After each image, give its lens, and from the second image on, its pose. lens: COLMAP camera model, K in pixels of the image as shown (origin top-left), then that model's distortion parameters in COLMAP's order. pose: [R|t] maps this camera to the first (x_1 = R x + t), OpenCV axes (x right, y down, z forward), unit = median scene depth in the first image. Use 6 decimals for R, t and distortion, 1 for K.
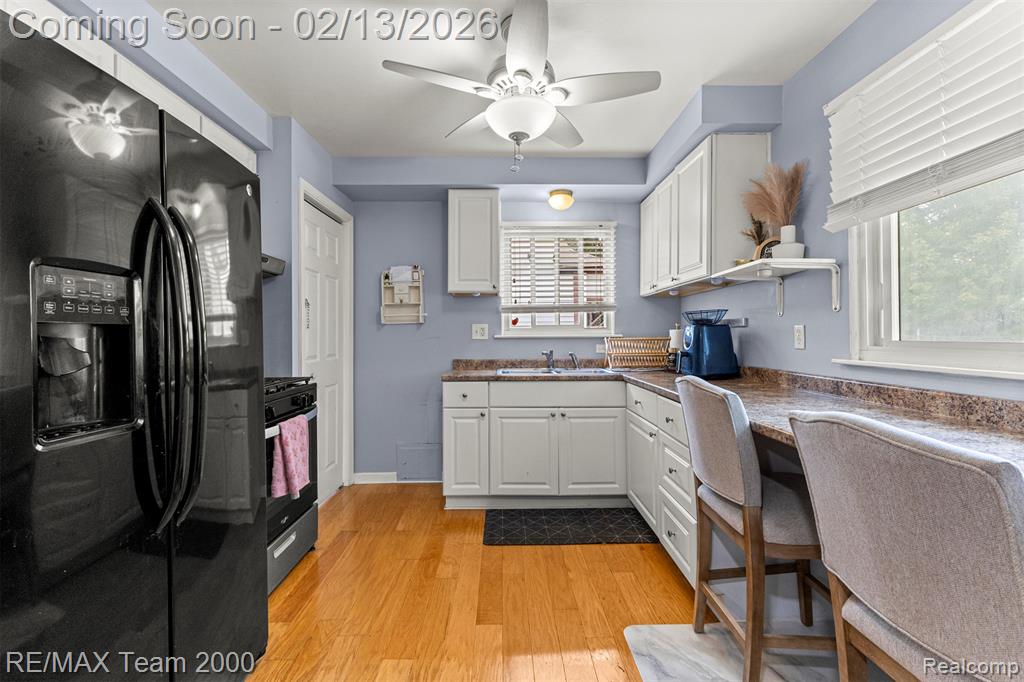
lens RADIAL K [[456.1, 0, 504.1], [0, 456.1, 330.0], [0, 0, 1]] dist [0.013554, -0.001154]
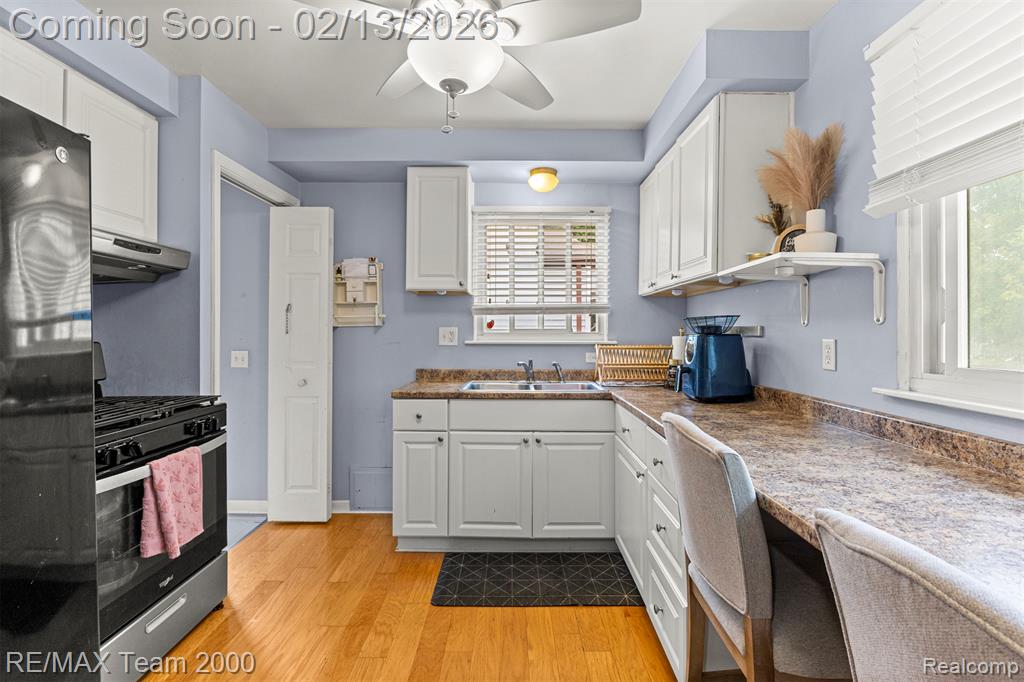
lens RADIAL K [[474.2, 0, 511.0], [0, 474.2, 328.0], [0, 0, 1]] dist [-0.005218, 0.001896]
pose [[0.999891, 0.006945, -0.013059, 0.092101], [-0.006839, 0.999943, 0.008179, -0.024318], [0.013115, -0.008089, 0.999881, 0.151542]]
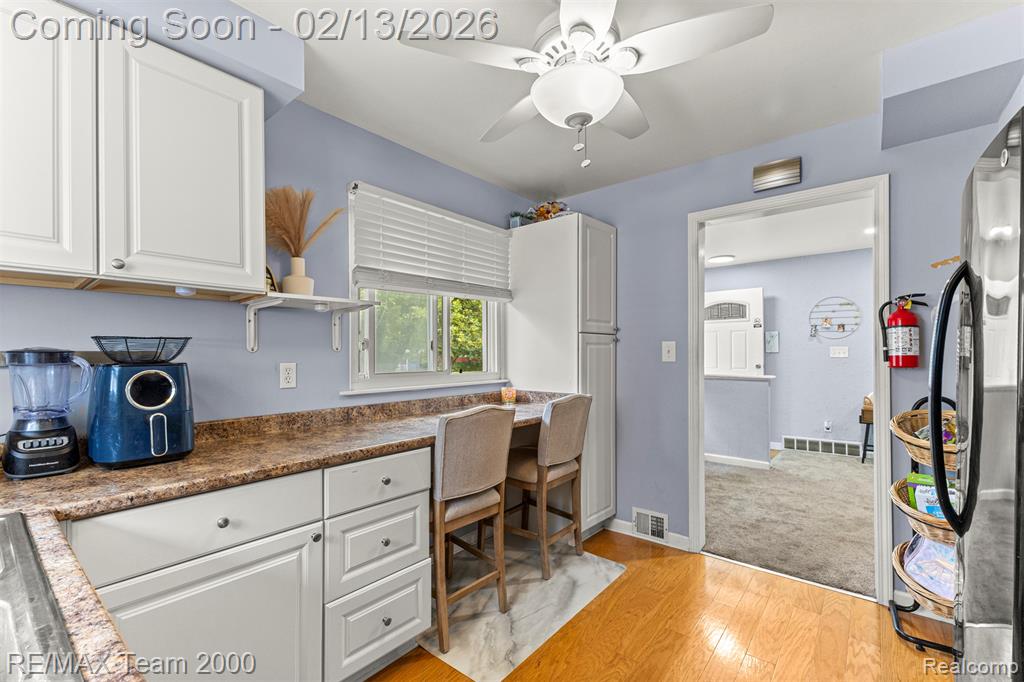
lens RADIAL K [[456.1, 0, 501.7], [0, 456.1, 348.3], [0, 0, 1]] dist [0.013554, -0.001154]
pose [[-0.763184, 0.016300, 0.645976, -0.237683], [0.002258, 0.999743, -0.022559, -0.014535], [-0.646177, -0.015758, -0.763024, 1.096677]]
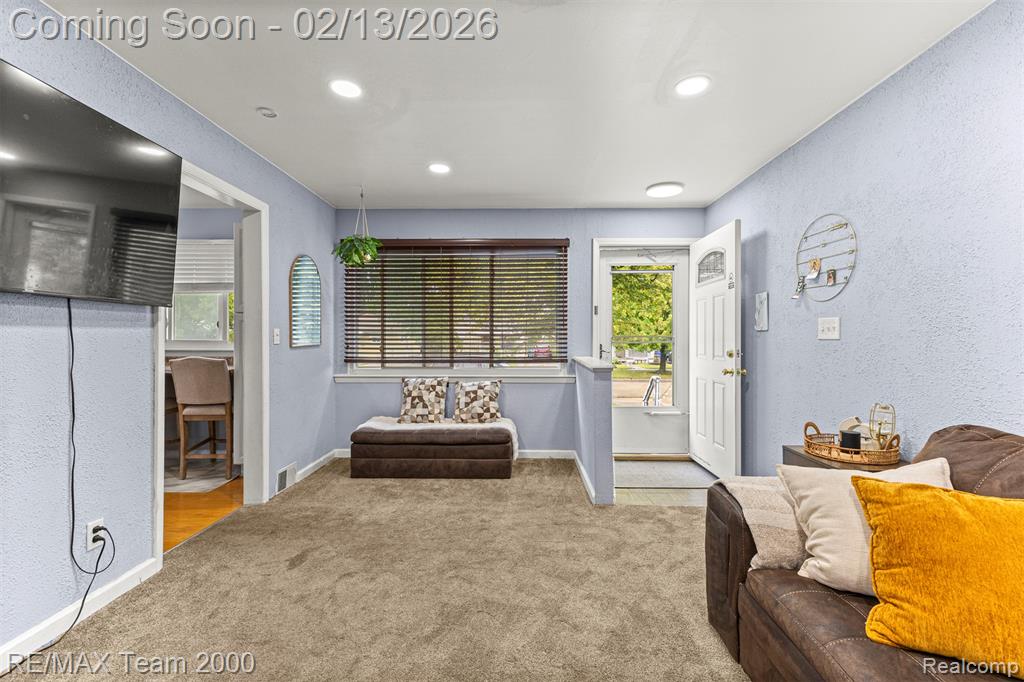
lens RADIAL K [[440.4, 0, 509.2], [0, 440.4, 338.5], [0, 0, 1]] dist [0.009758, -0.001011]
pose [[0.032730, 0.003818, 0.999457, -0.954462], [-0.016060, 0.999866, -0.003293, -0.005455], [-0.999335, -0.015944, 0.032787, -0.592674]]
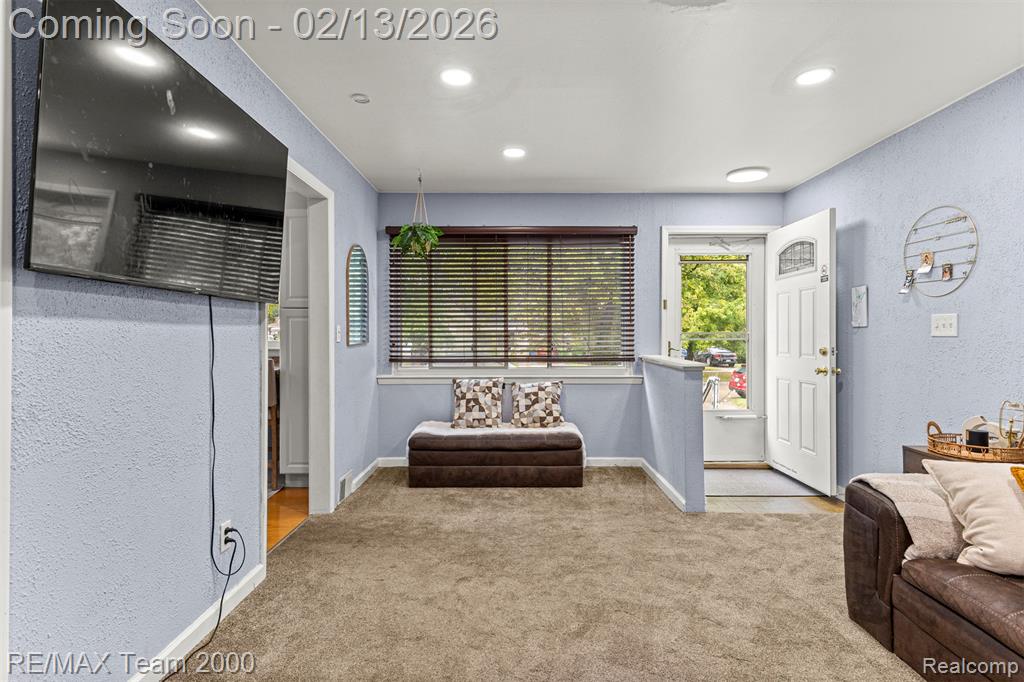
lens RADIAL K [[518.2, 0, 510.0], [0, 518.2, 335.1], [0, 0, 1]] dist [0.020849, -0.007034]
pose [[0.015775, 0.003205, 0.999870, -1.067468], [-0.014880, 0.999885, -0.002970, -0.004032], [-0.999765, -0.014831, 0.015821, -0.389539]]
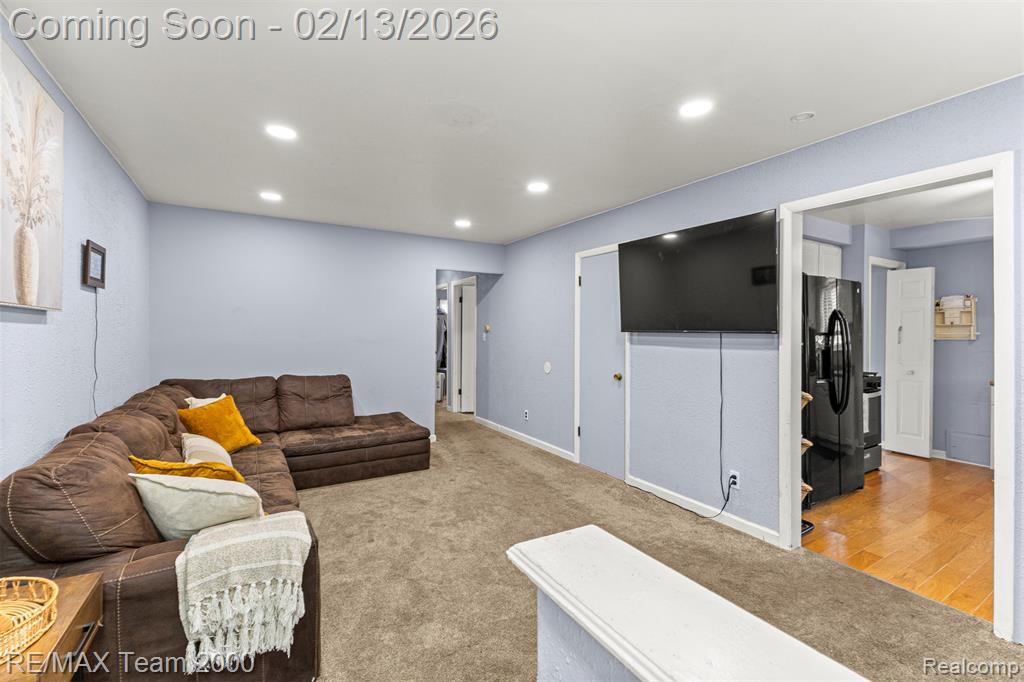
lens RADIAL K [[440.4, 0, 520.5], [0, 440.4, 331.4], [0, 0, 1]] dist [0.009758, -0.001011]
pose [[0.519373, 0.004595, -0.854535, 0.280820], [0.003621, 0.999965, 0.007578, -0.064032], [0.854540, -0.007030, 0.519338, -0.926960]]
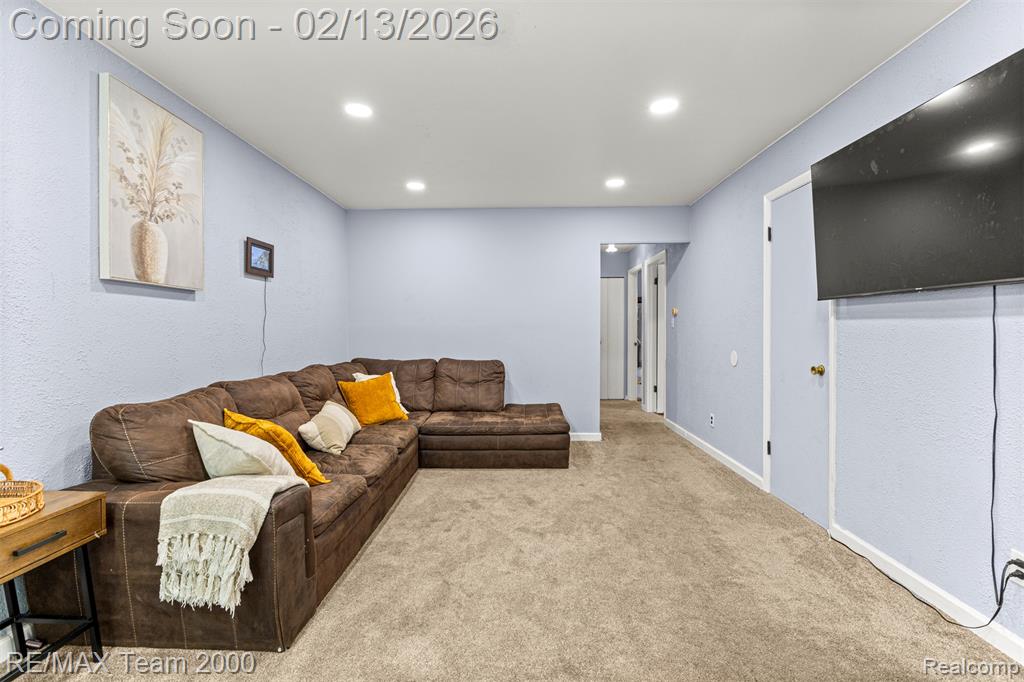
lens RADIAL K [[462.6, 0, 516.5], [0, 462.6, 336.3], [0, 0, 1]] dist [-0.007232, -0.000152]
pose [[-0.021562, 0.015578, -0.999646, 0.218336], [0.018855, 0.999707, 0.015172, -0.007689], [0.999590, -0.018522, -0.021849, -0.557693]]
